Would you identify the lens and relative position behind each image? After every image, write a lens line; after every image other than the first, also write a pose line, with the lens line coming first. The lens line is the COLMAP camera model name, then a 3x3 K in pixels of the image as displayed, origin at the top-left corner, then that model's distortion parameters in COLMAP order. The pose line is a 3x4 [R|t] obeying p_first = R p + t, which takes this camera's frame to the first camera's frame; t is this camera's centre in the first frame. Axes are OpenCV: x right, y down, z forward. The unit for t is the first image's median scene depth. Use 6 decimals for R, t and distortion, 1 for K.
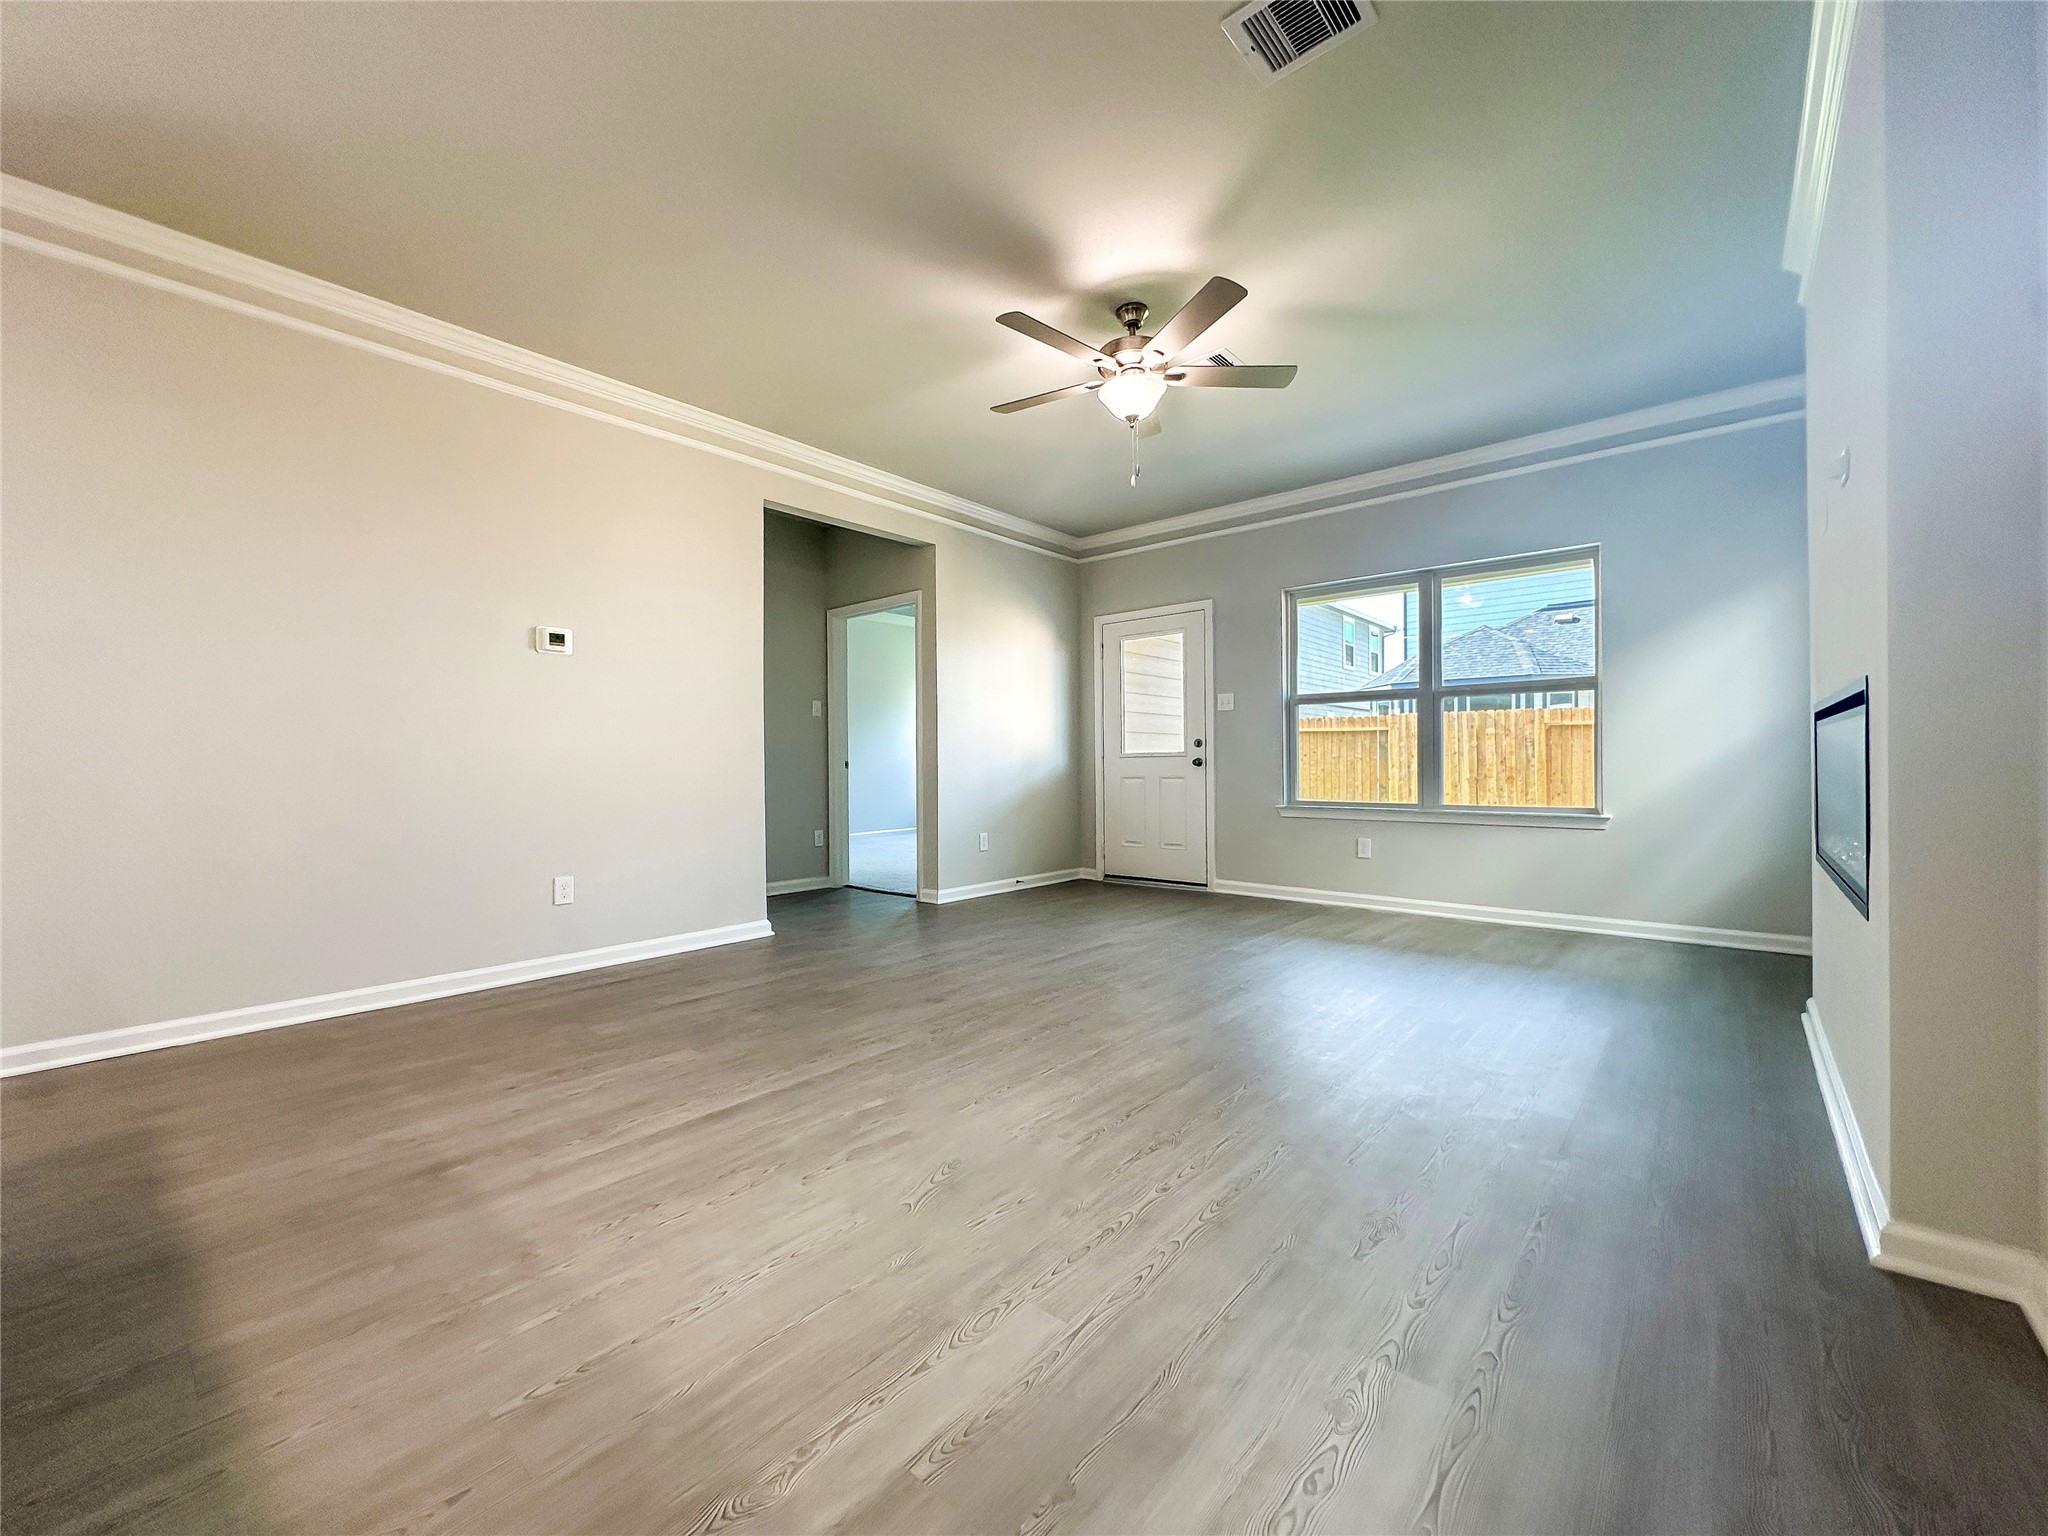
lens RADIAL K [[819.8, 0, 1022.9], [0, 819.8, 765.6], [0, 0, 1]] dist [-0.000728, -0.000448]
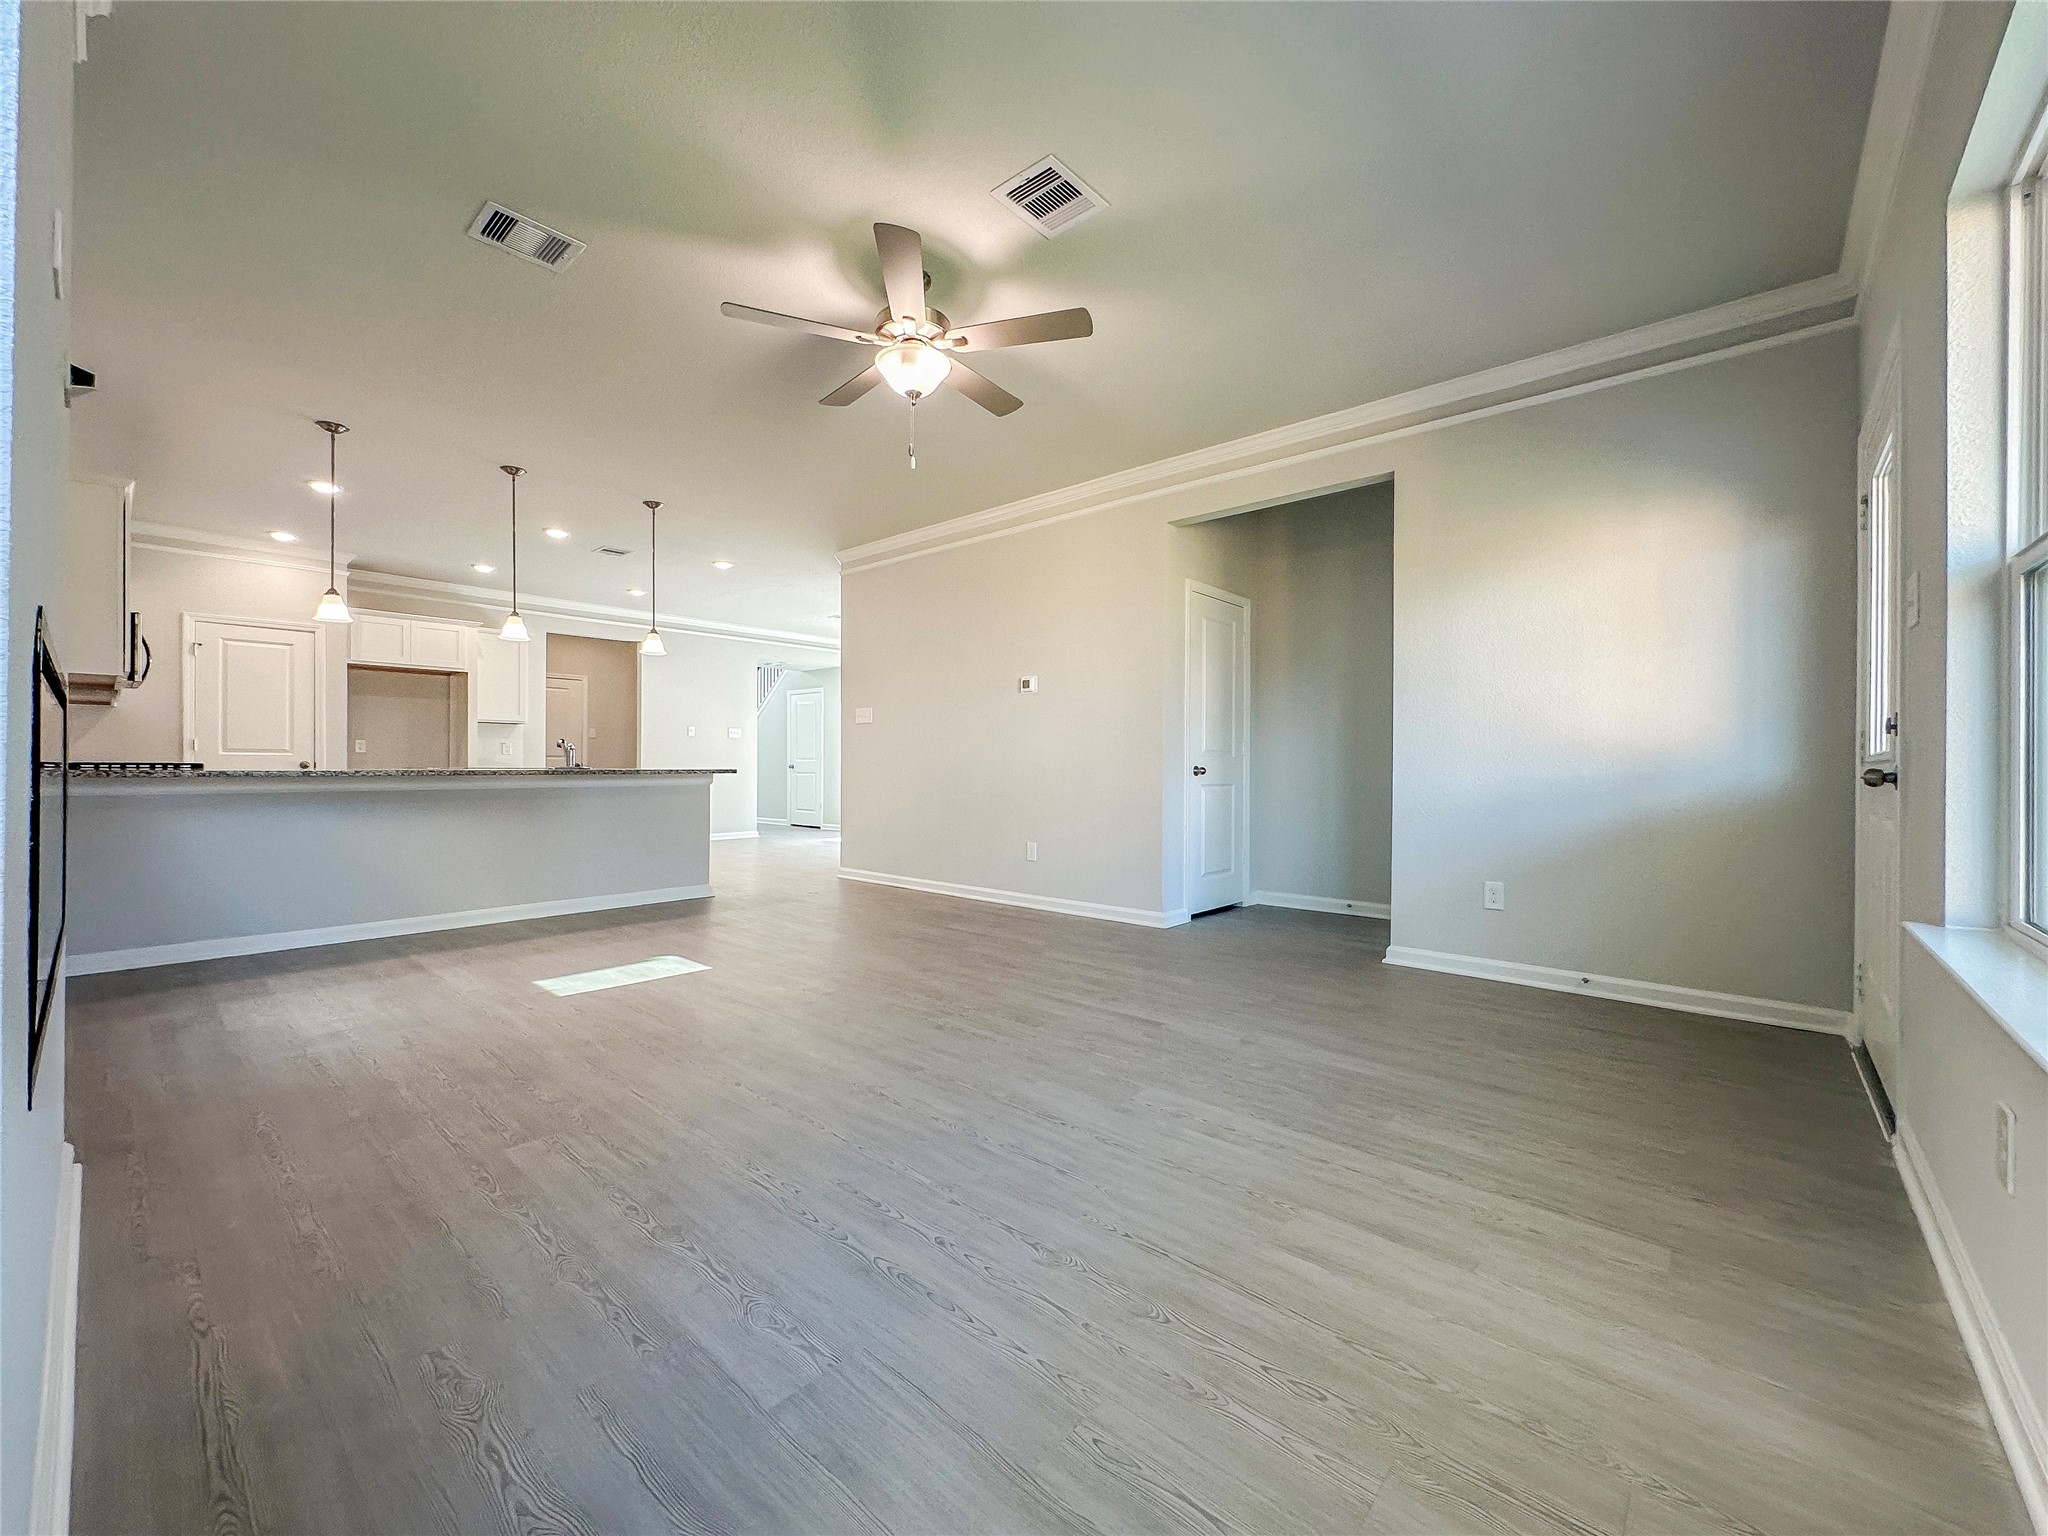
lens RADIAL K [[819.8, 0, 1022.9], [0, 819.8, 765.6], [0, 0, 1]] dist [-0.000728, -0.000448]
pose [[-0.004898, 0.011154, -0.999926, 1.016166], [-0.006513, 0.999916, 0.011186, -0.022079], [0.999967, 0.006567, -0.004825, 1.085044]]
